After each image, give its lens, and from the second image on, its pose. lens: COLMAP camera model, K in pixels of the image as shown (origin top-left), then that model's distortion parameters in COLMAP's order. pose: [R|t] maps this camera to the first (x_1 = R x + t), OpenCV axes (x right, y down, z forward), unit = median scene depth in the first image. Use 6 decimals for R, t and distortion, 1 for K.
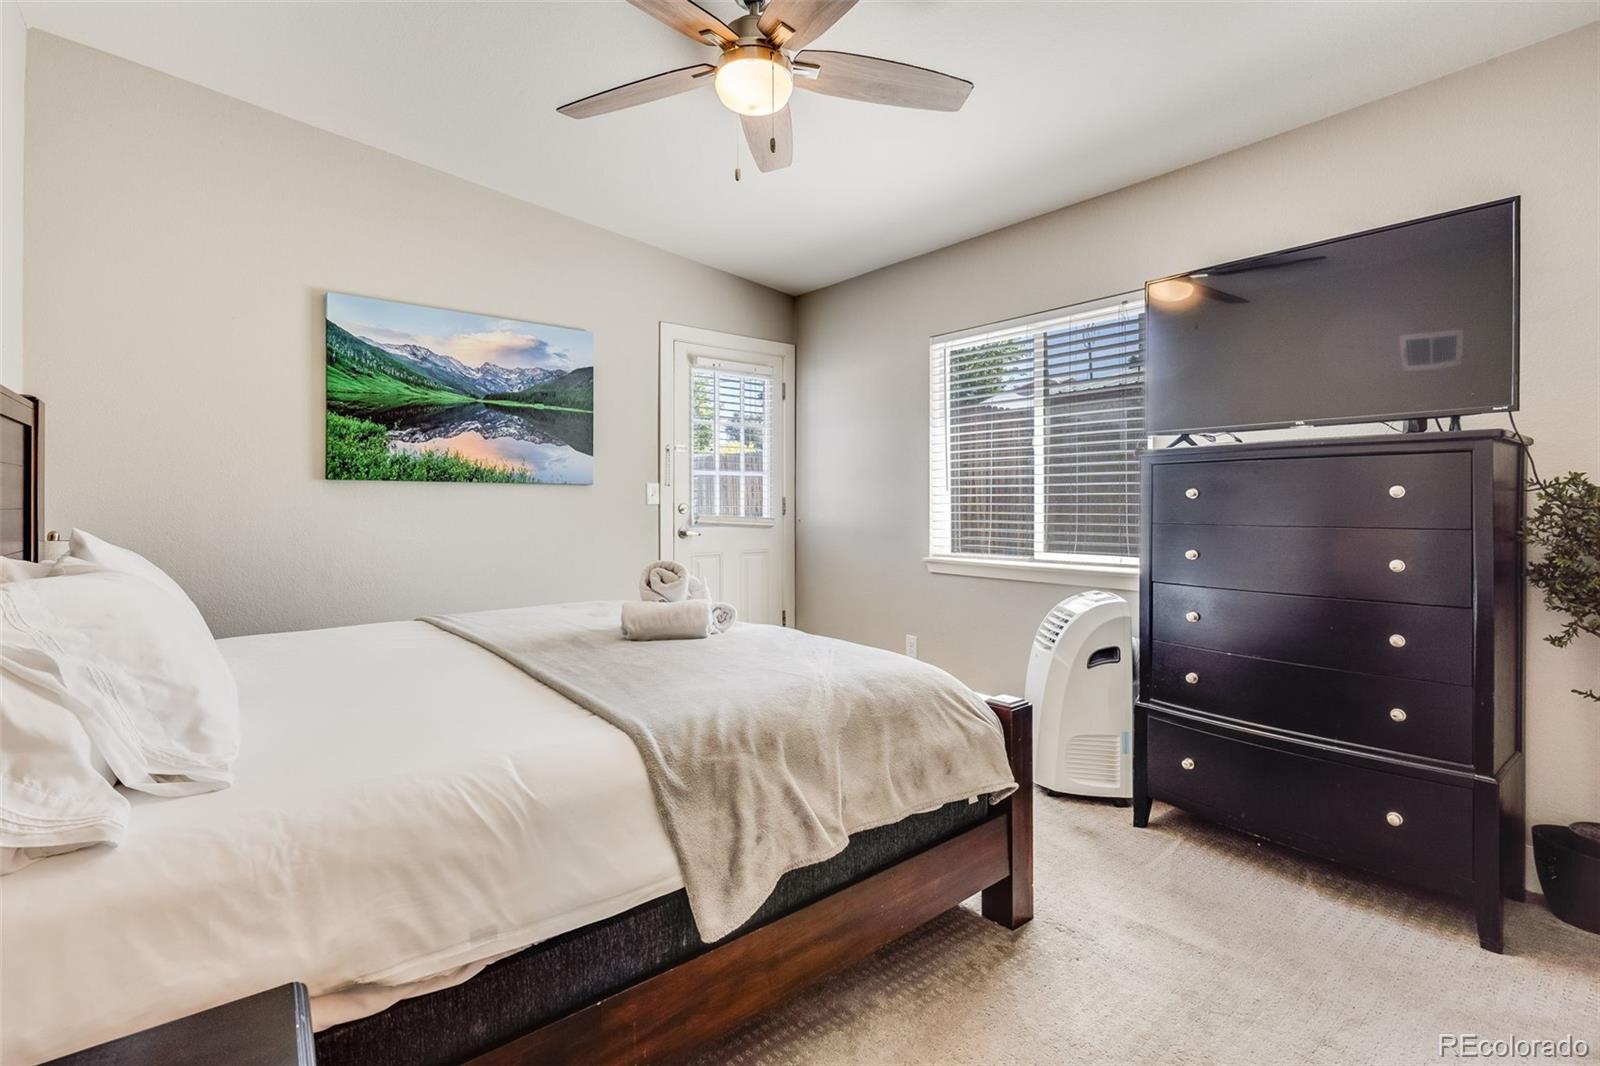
lens RADIAL K [[727.2, 0, 791.8], [0, 727.2, 517.2], [0, 0, 1]] dist [-0.002251, 0.000654]
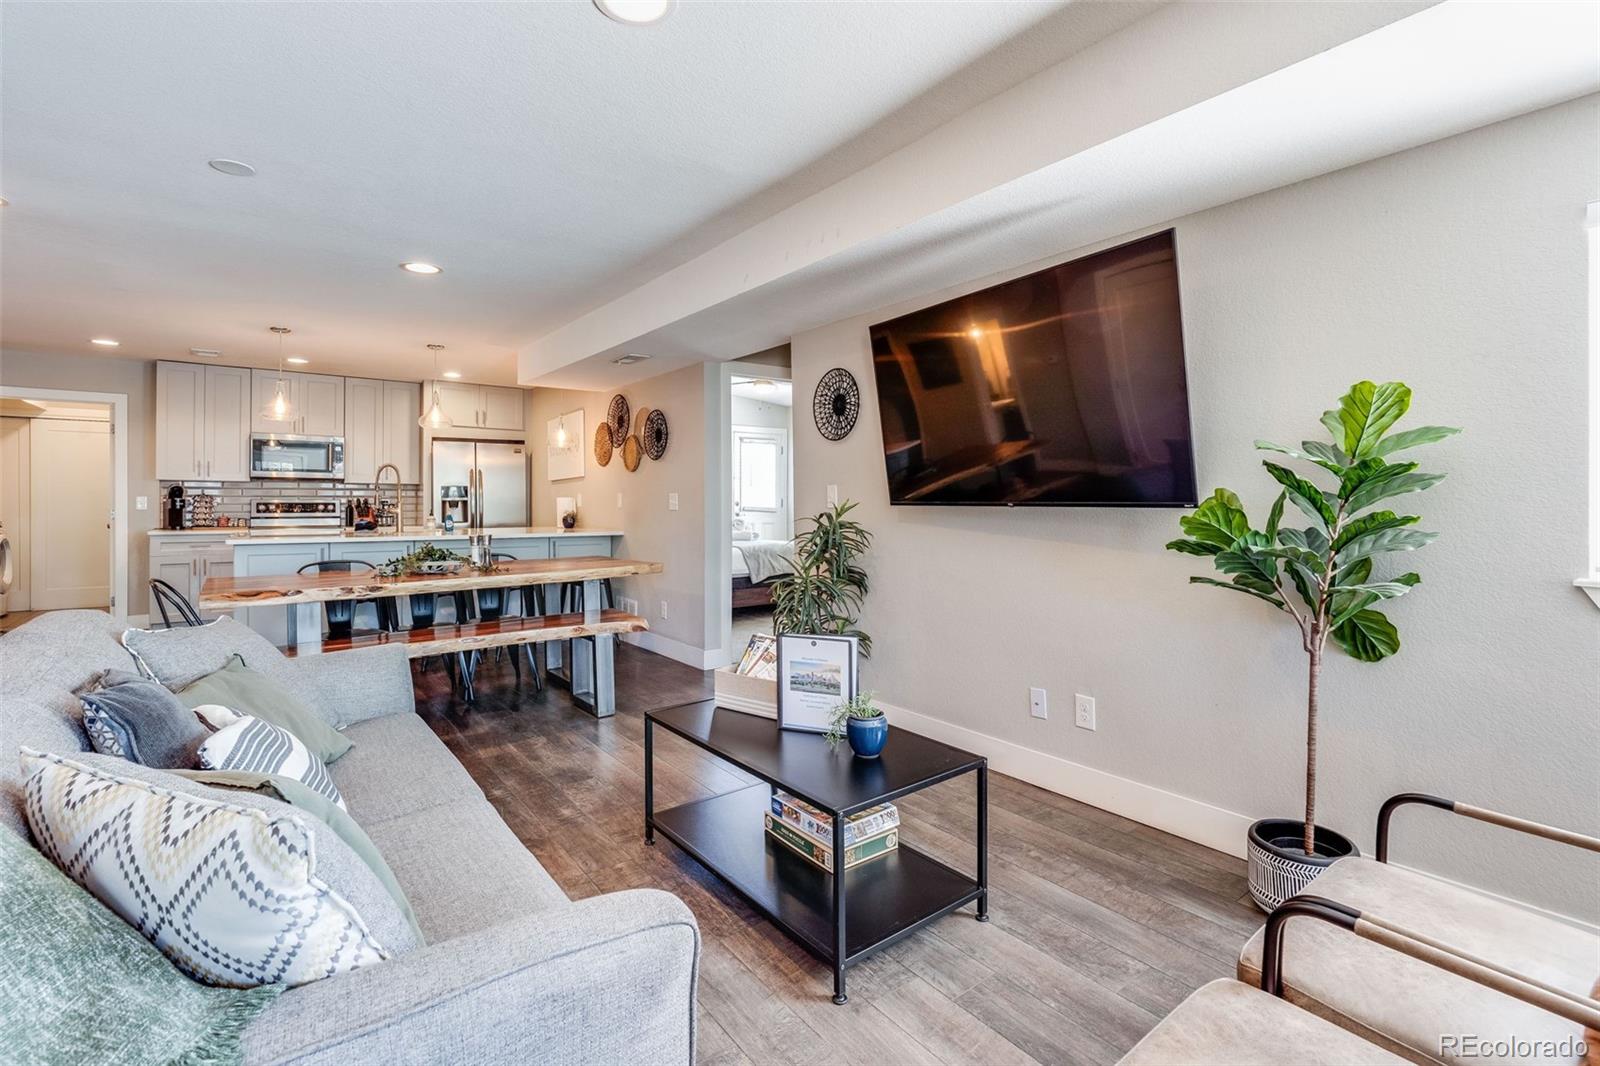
lens RADIAL K [[727.2, 0, 791.8], [0, 727.2, 517.2], [0, 0, 1]] dist [-0.002251, 0.000654]
pose [[0.999411, 0.012675, -0.031896, 0.292207], [-0.012768, 0.999915, -0.002710, 0.096711], [0.031859, 0.003115, 0.999488, -3.816320]]
